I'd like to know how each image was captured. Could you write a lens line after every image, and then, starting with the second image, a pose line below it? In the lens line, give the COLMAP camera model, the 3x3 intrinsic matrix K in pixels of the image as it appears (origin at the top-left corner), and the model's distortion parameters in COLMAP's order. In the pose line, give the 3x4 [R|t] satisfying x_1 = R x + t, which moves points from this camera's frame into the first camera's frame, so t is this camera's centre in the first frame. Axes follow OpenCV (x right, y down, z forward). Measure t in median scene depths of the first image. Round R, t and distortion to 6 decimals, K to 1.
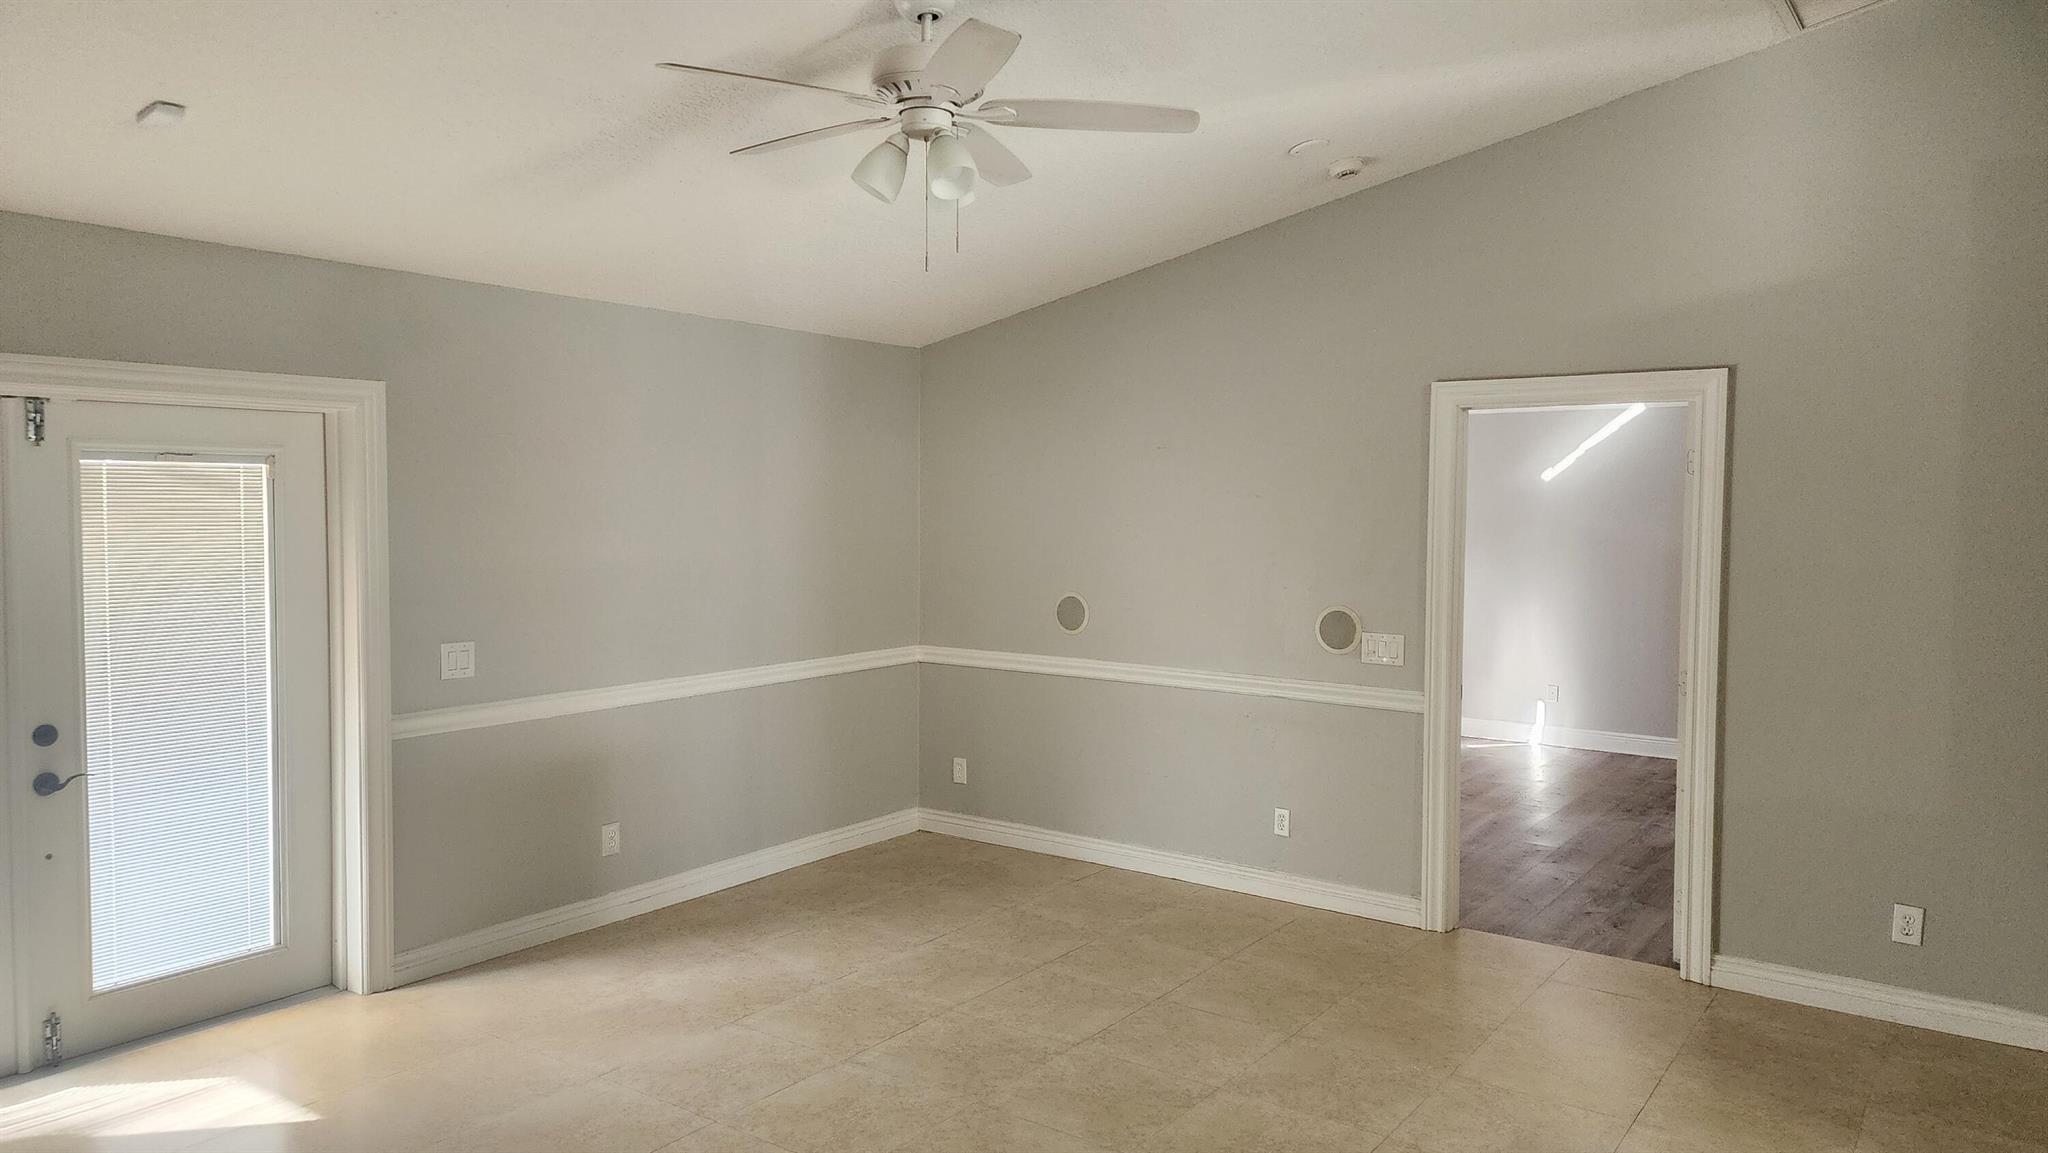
lens RADIAL K [[1410.4, 0, 1025.9], [0, 1410.4, 584.6], [0, 0, 1]] dist [0.122079, -0.141585]
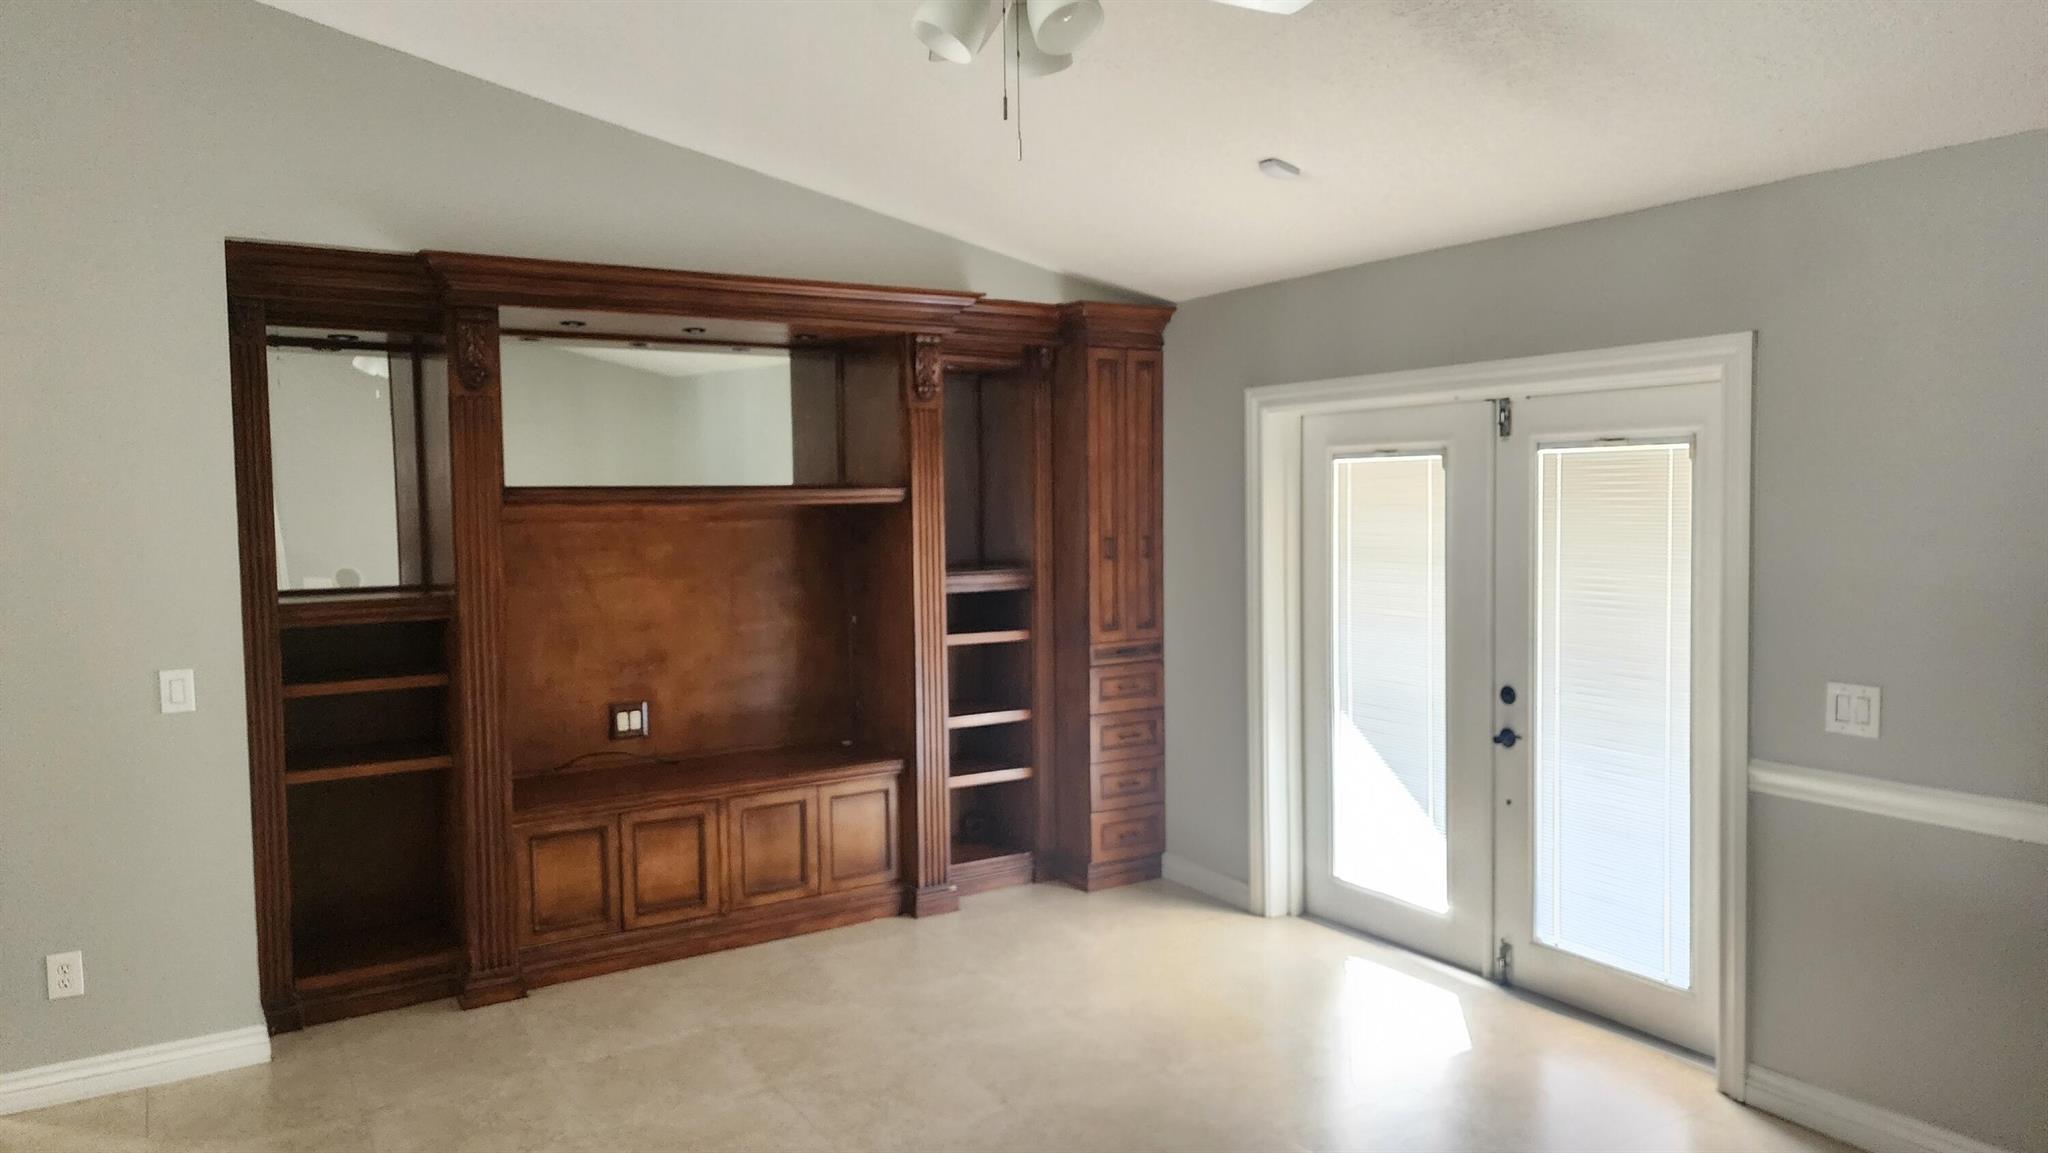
lens RADIAL K [[1410.4, 0, 1025.9], [0, 1410.4, 584.6], [0, 0, 1]] dist [0.122079, -0.141585]
pose [[-0.420476, 0.067523, -0.904788, 0.408802], [-0.030738, 0.995594, 0.088585, -0.058467], [0.906783, 0.065060, -0.416548, 0.927679]]
